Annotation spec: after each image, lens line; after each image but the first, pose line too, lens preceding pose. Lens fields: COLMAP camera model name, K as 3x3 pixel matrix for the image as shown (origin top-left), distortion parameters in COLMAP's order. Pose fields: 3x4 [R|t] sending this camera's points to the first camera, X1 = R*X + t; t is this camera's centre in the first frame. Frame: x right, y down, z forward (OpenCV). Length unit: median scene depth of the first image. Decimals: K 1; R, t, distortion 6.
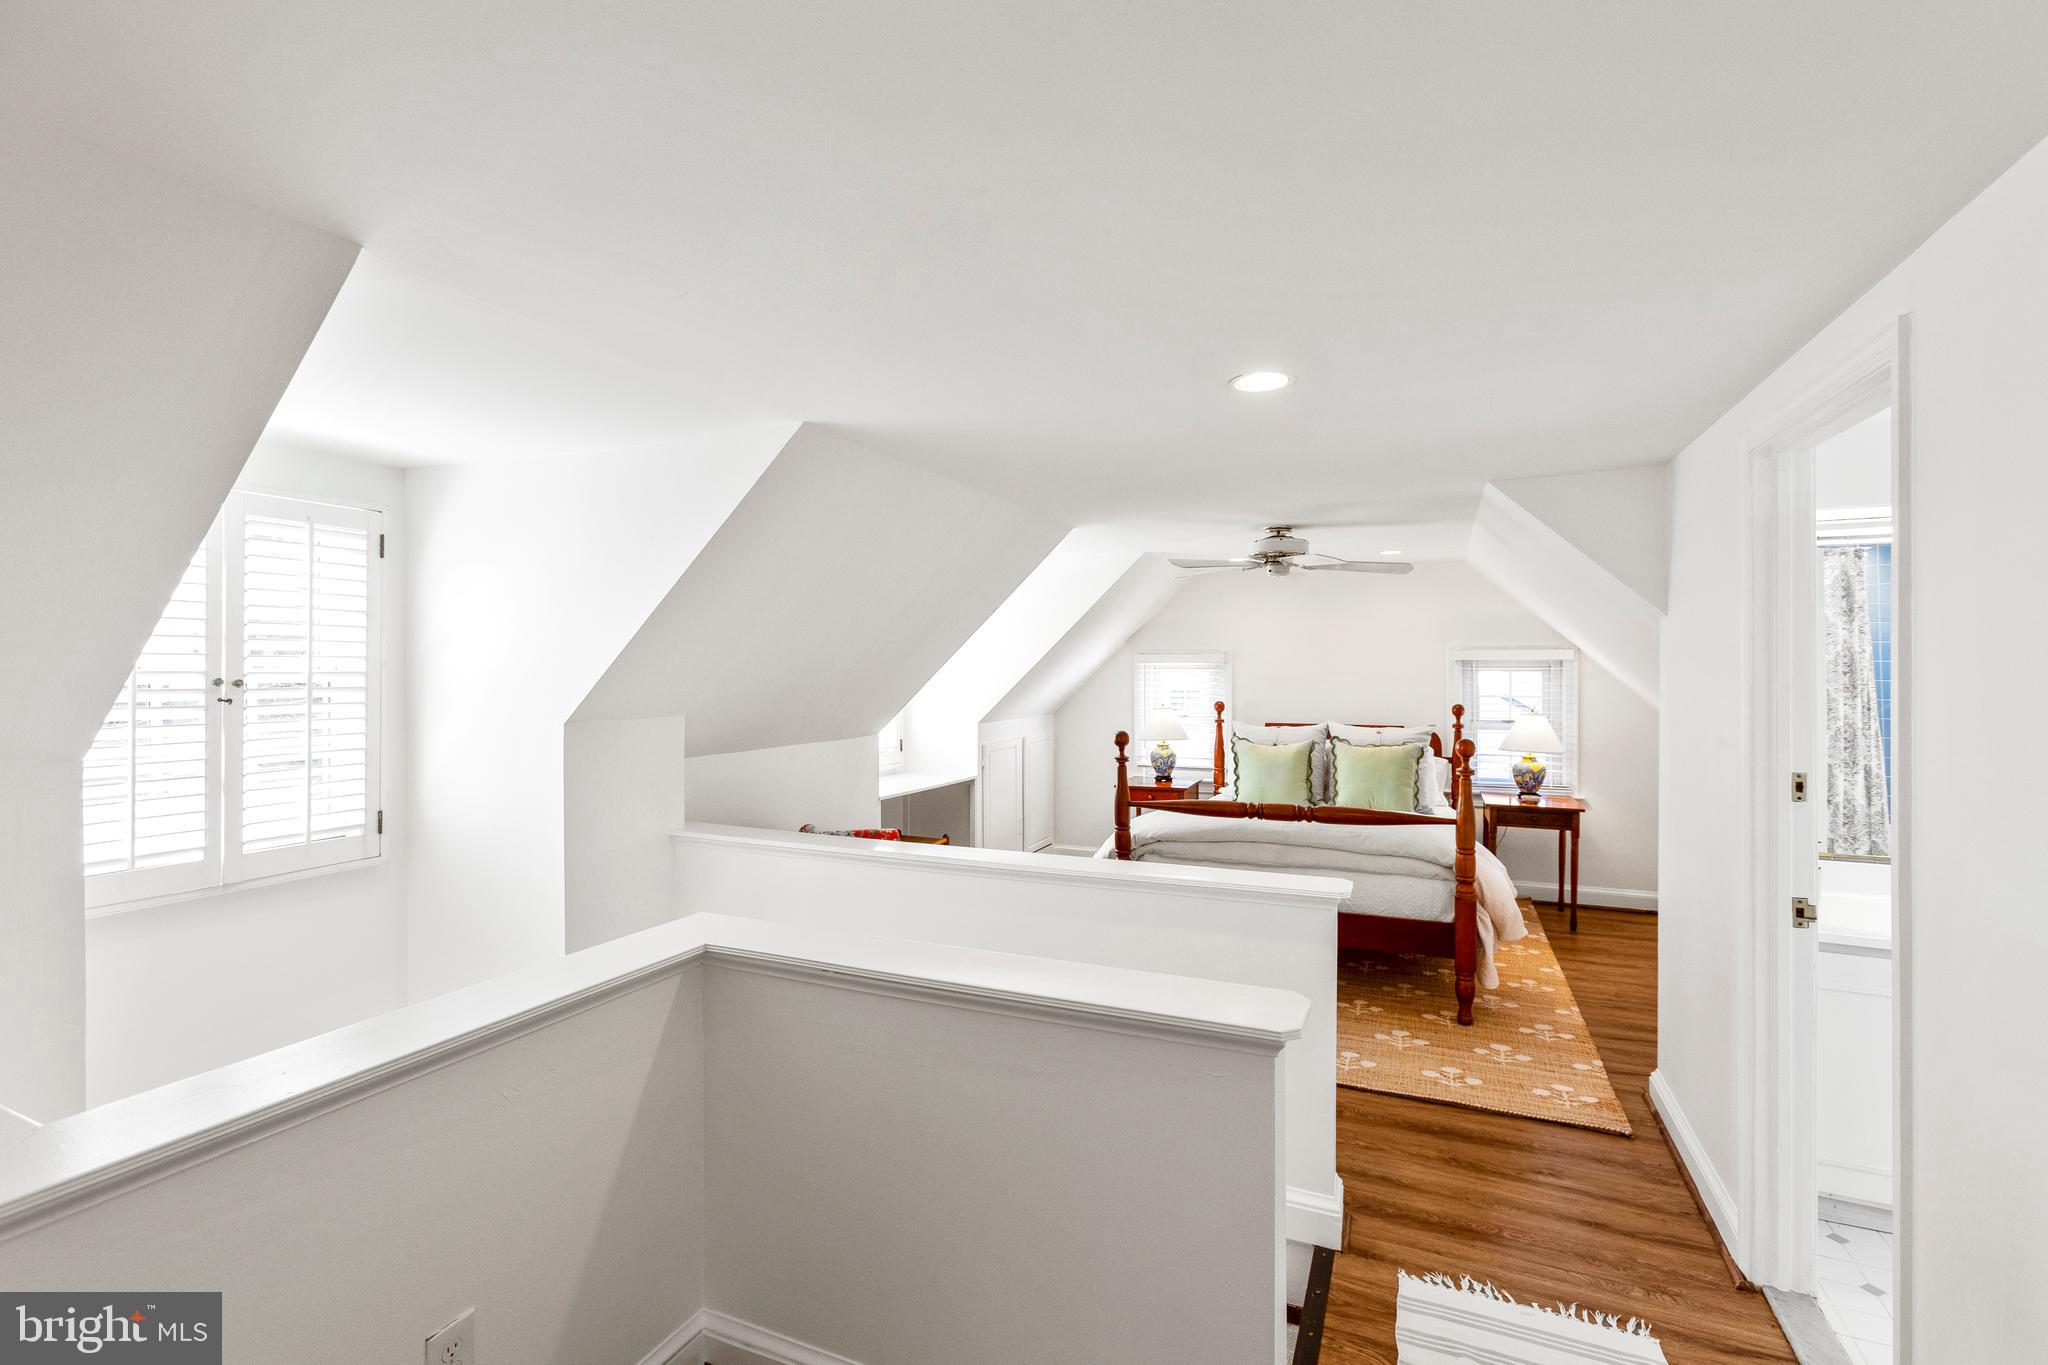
lens RADIAL K [[926.1, 0, 1030.0], [0, 926.1, 672.5], [0, 0, 1]] dist [-0.001423, 0.003034]
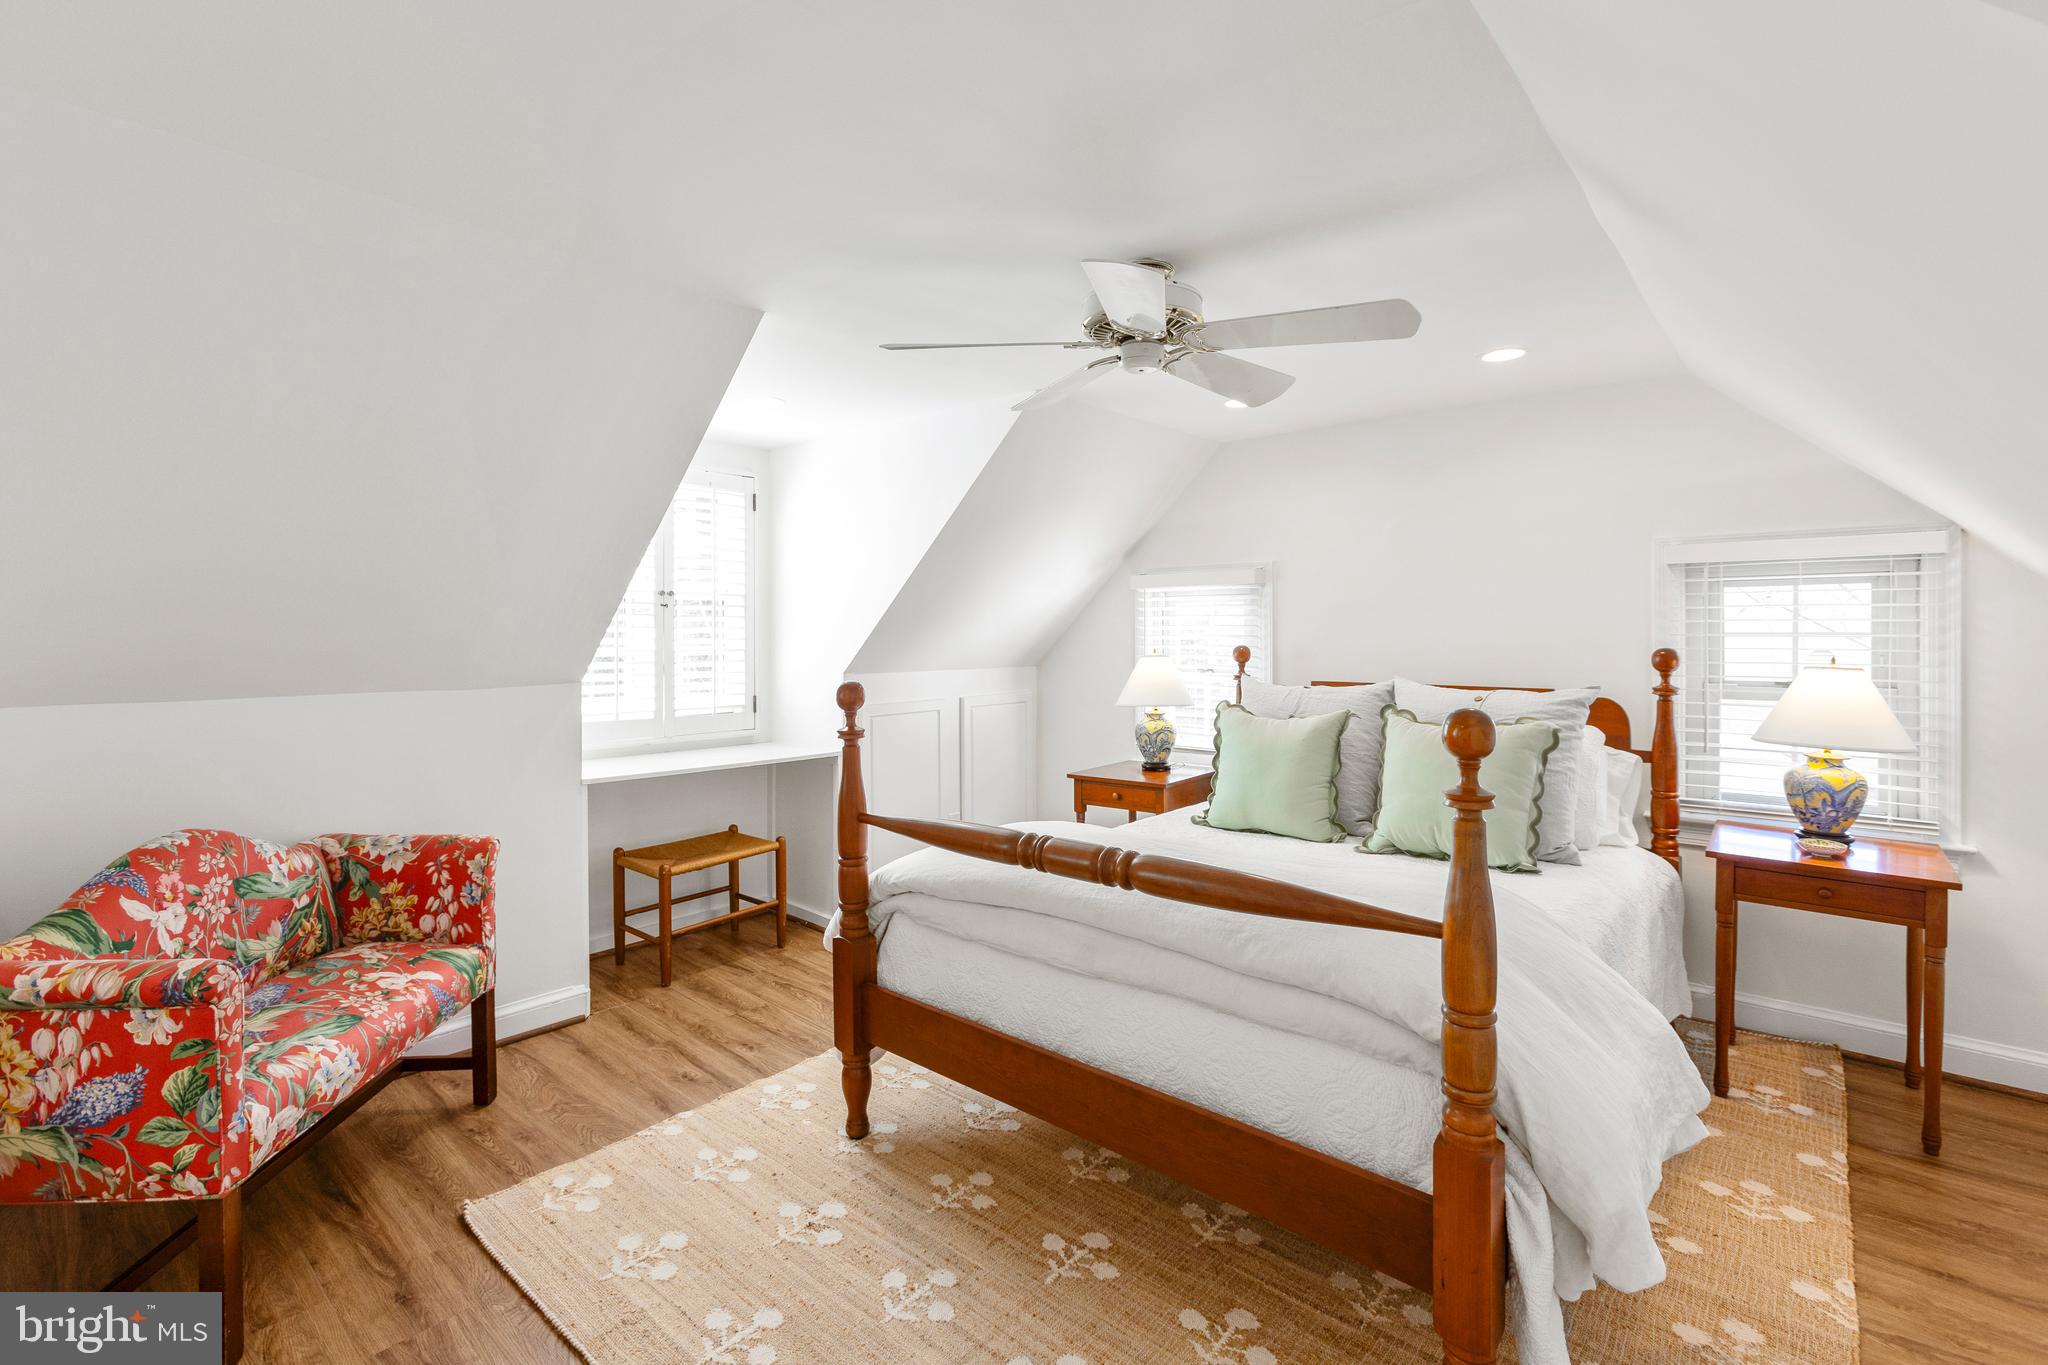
lens RADIAL K [[926.1, 0, 1022.3], [0, 926.1, 643.6], [0, 0, 1]] dist [-0.001423, 0.003034]
pose [[0.952550, 0.003352, -0.304362, 0.284519], [-0.002360, 0.999991, 0.003629, 0.031438], [0.304372, -0.002739, 0.952549, 0.411887]]
